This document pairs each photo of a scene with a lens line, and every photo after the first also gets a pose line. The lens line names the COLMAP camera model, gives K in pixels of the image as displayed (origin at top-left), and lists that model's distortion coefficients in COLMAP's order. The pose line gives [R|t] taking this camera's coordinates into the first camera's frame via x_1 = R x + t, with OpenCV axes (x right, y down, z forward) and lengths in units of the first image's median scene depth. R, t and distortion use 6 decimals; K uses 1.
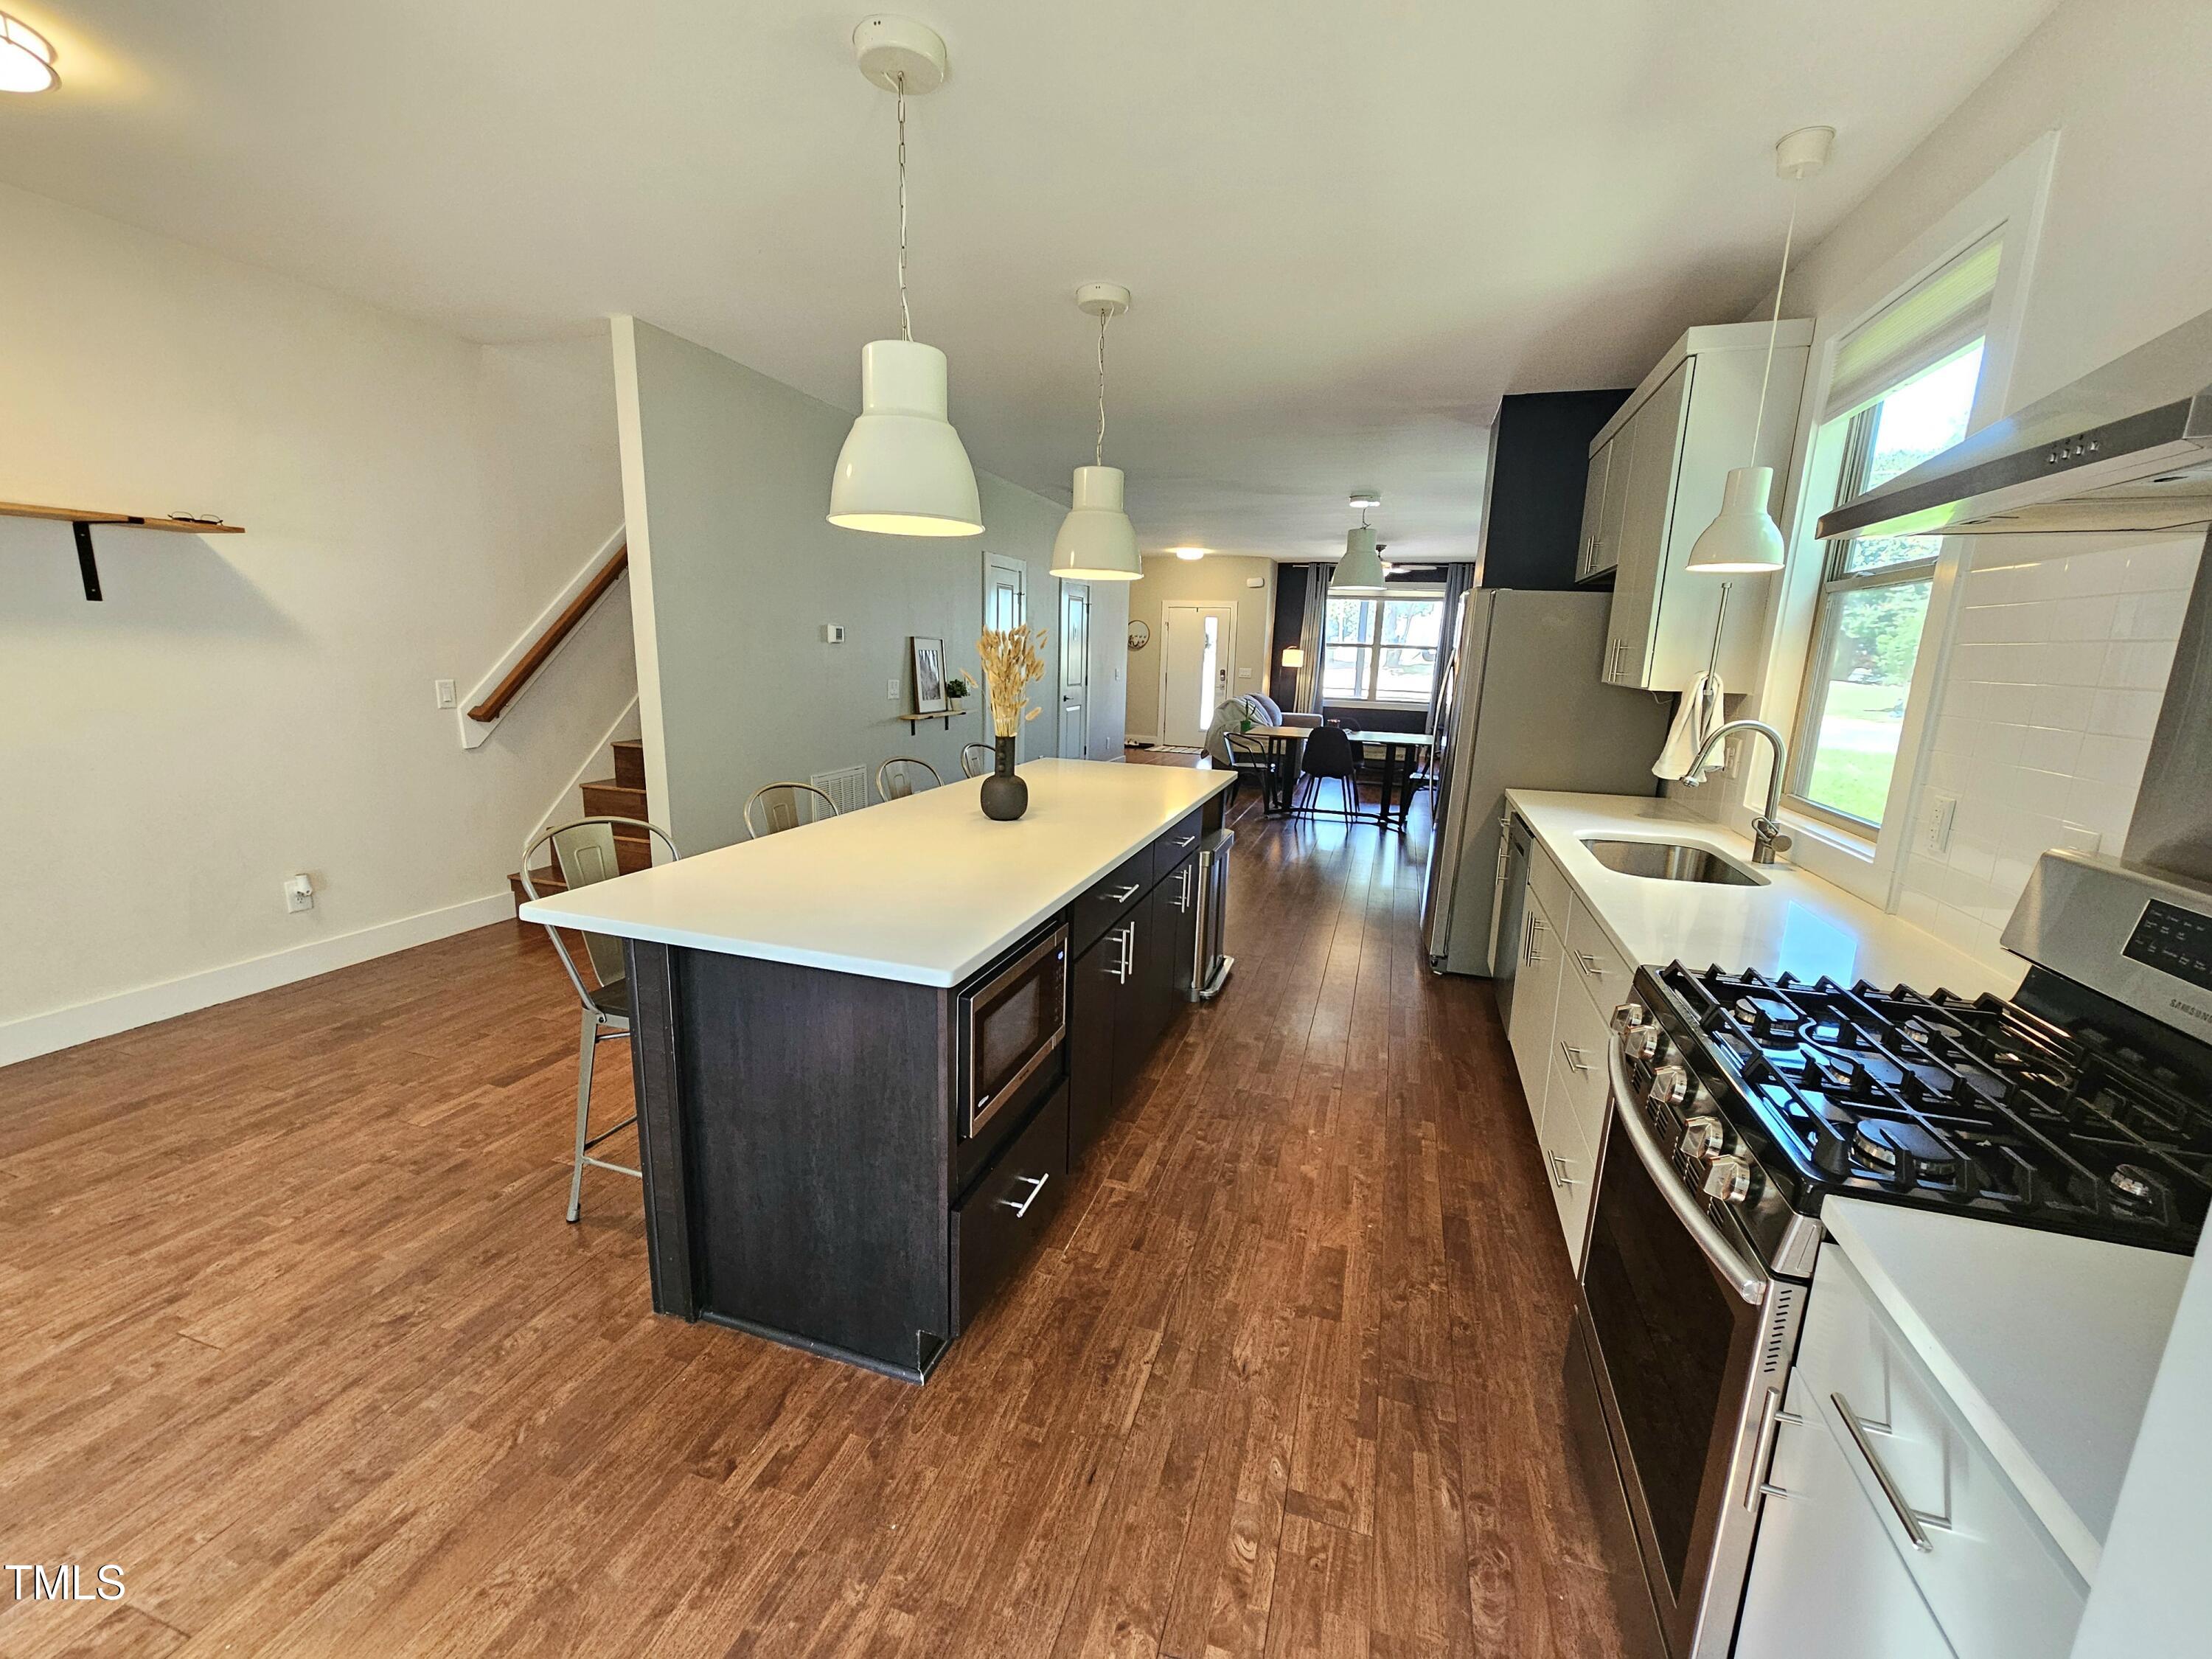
lens RADIAL K [[901.7, 0, 1118.8], [0, 901.7, 834.1], [0, 0, 1]] dist [0.004766, 0.000118]
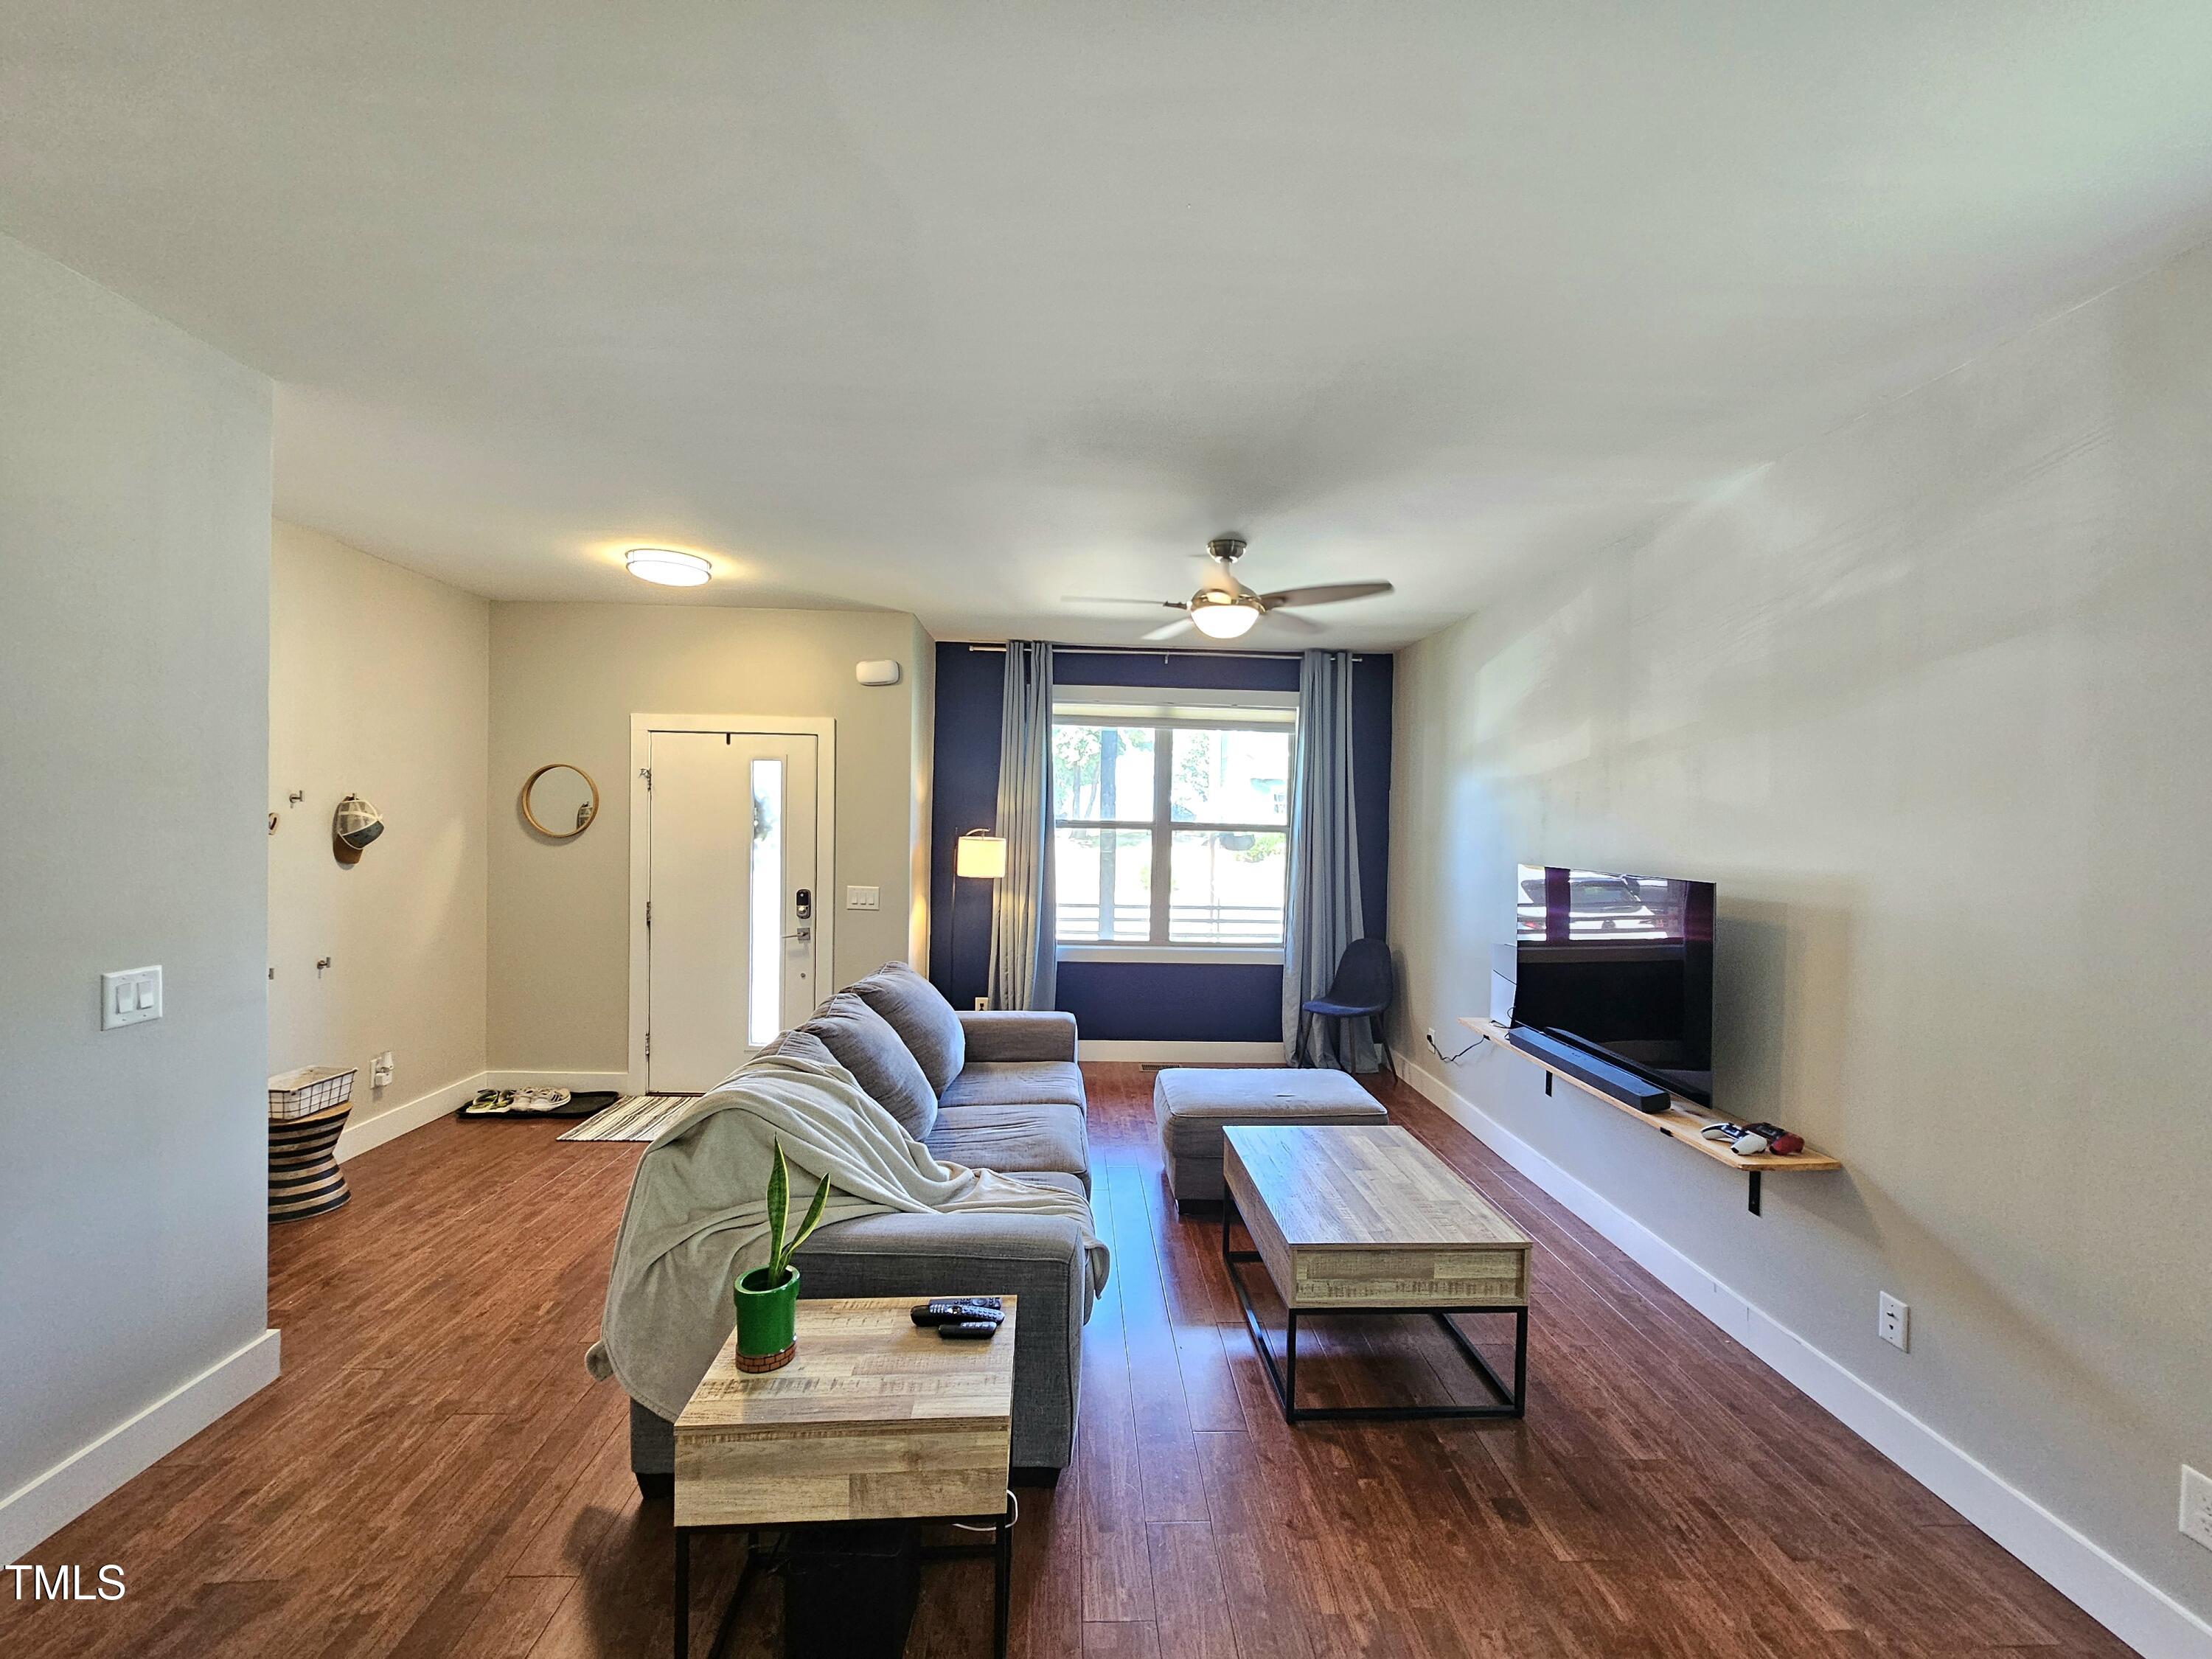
lens RADIAL K [[901.7, 0, 1109.6], [0, 901.7, 840.4], [0, 0, 1]] dist [0.004766, 0.000118]
pose [[0.940639, -0.017833, 0.338940, 0.107999], [0.078507, 0.982969, -0.166156, -0.129060], [-0.330205, 0.182902, 0.926019, 0.596024]]
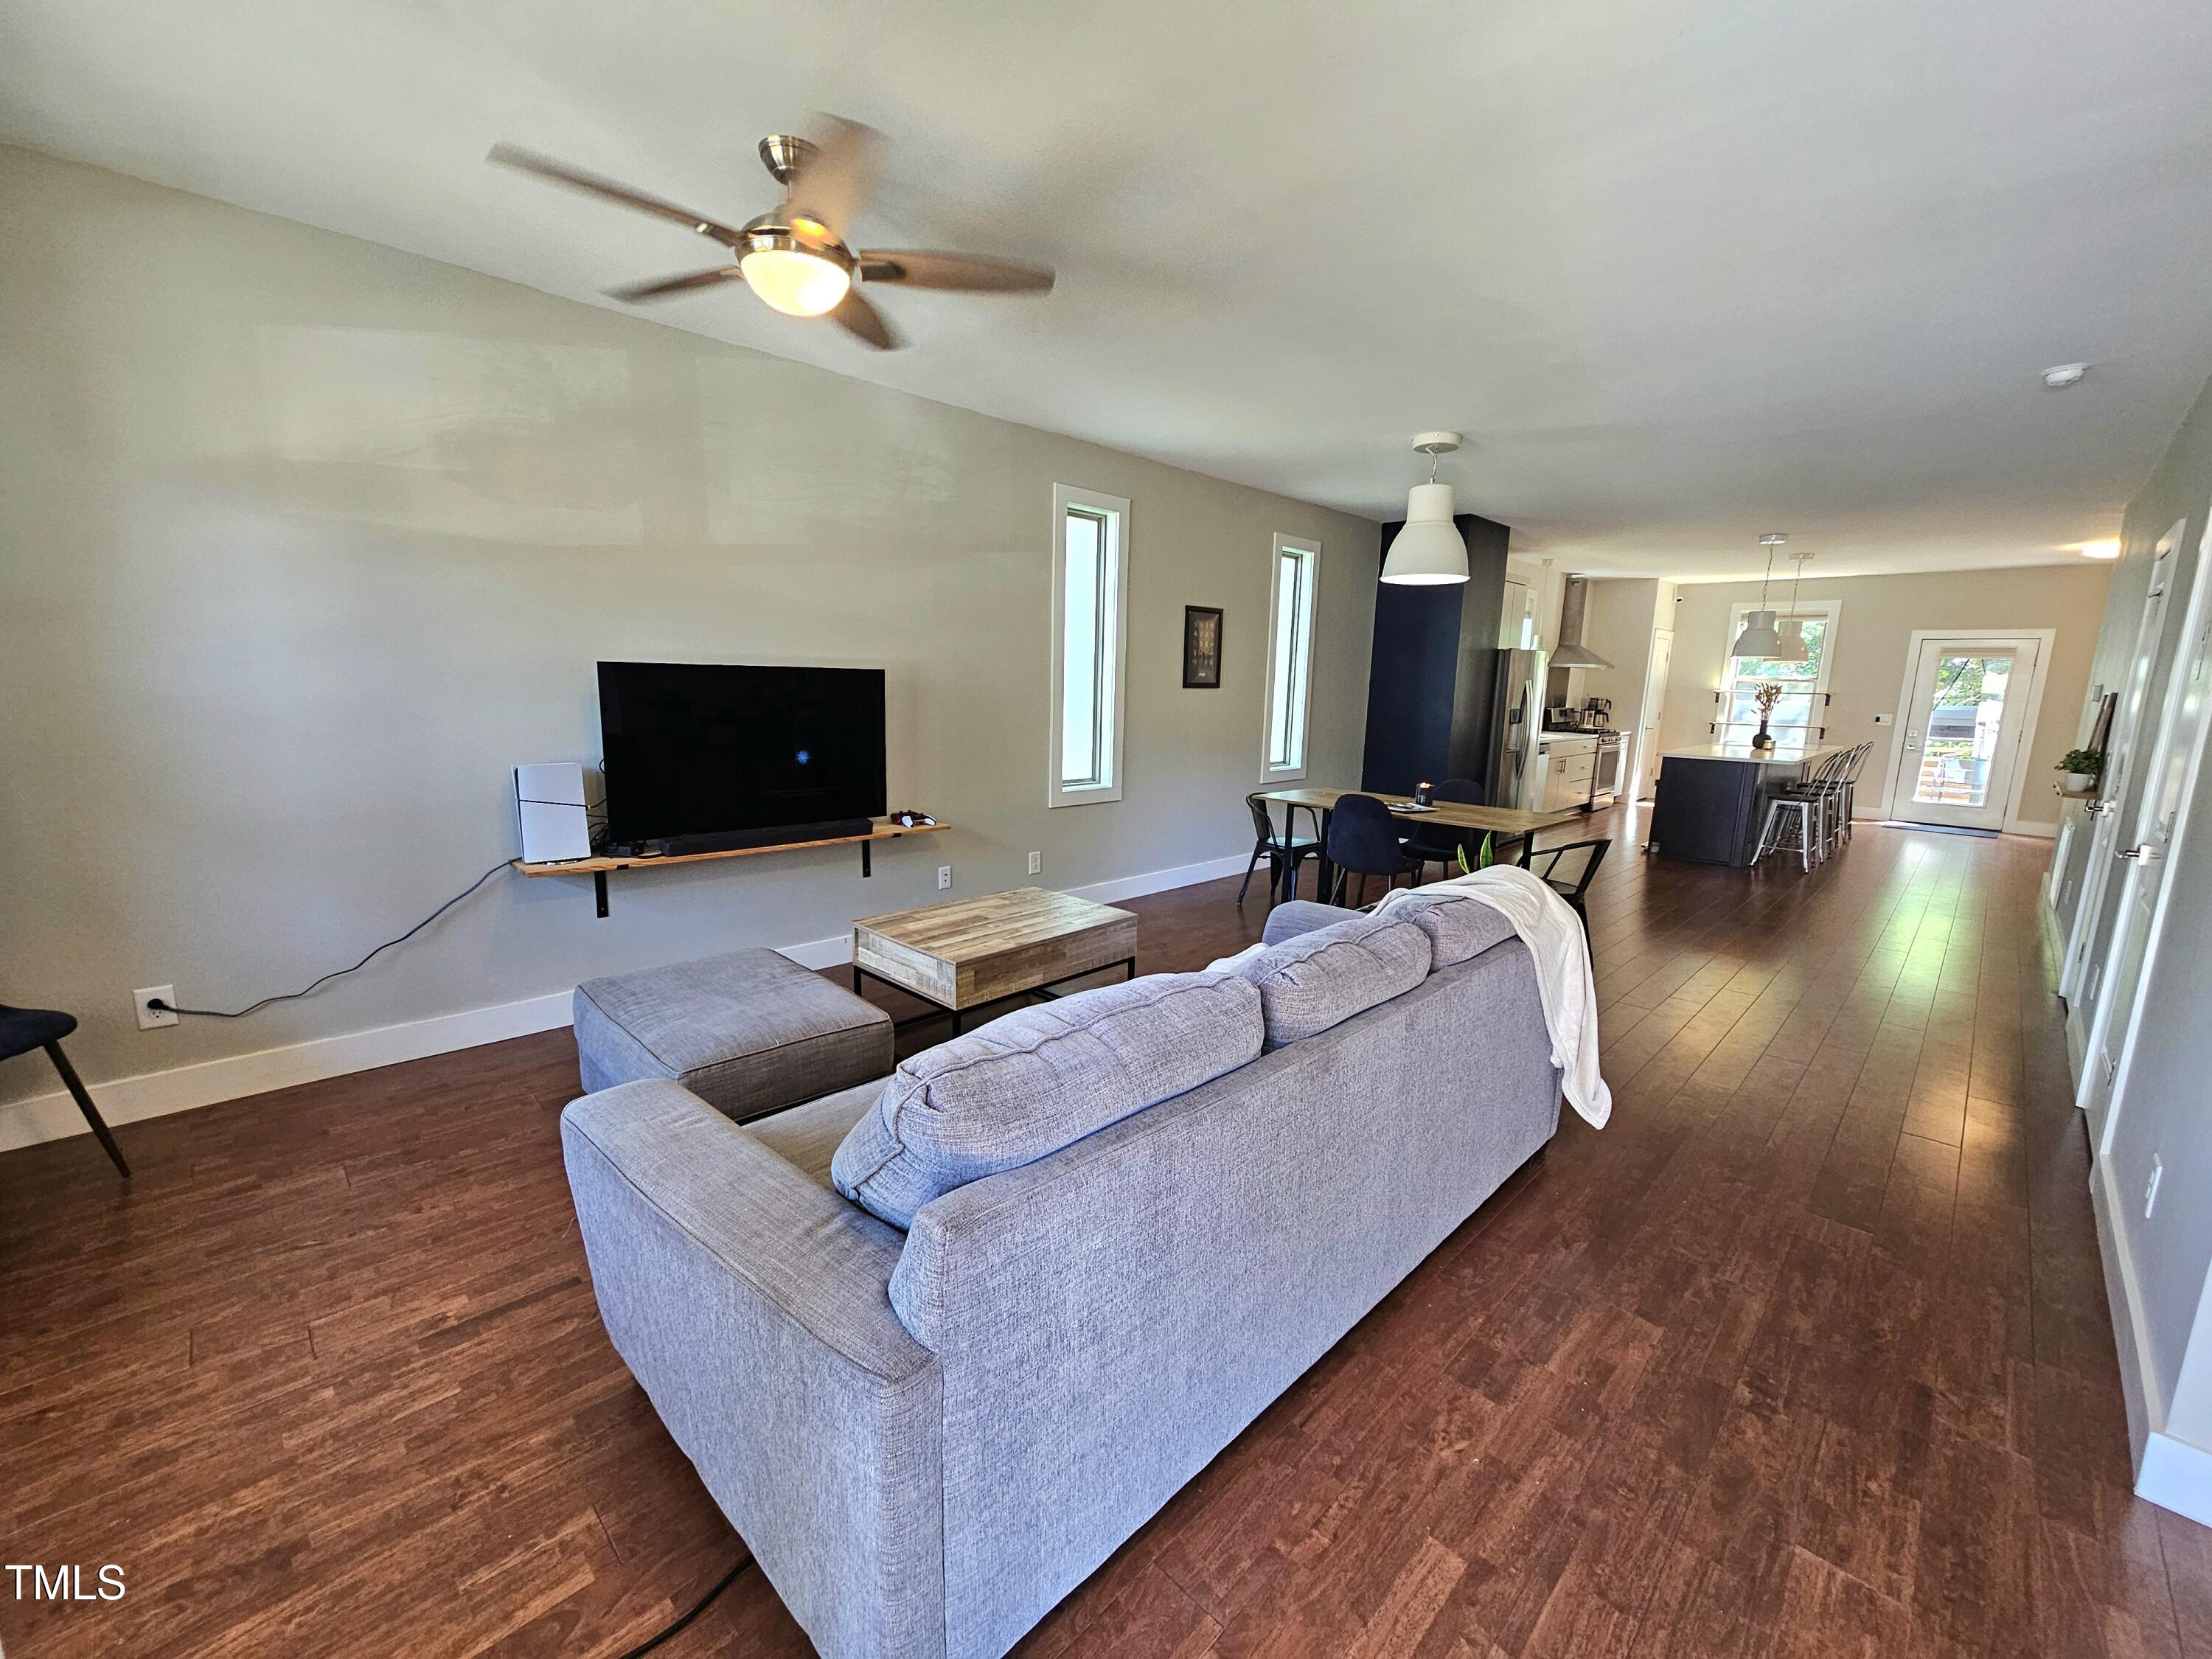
lens RADIAL K [[901.7, 0, 1111.8], [0, 901.7, 839.3], [0, 0, 1]] dist [0.004766, 0.000118]
pose [[-0.887865, -0.133104, 0.440431, 0.089512], [0.044502, 0.927910, 0.370139, -0.201640], [-0.457948, 0.348233, -0.817935, 0.988499]]
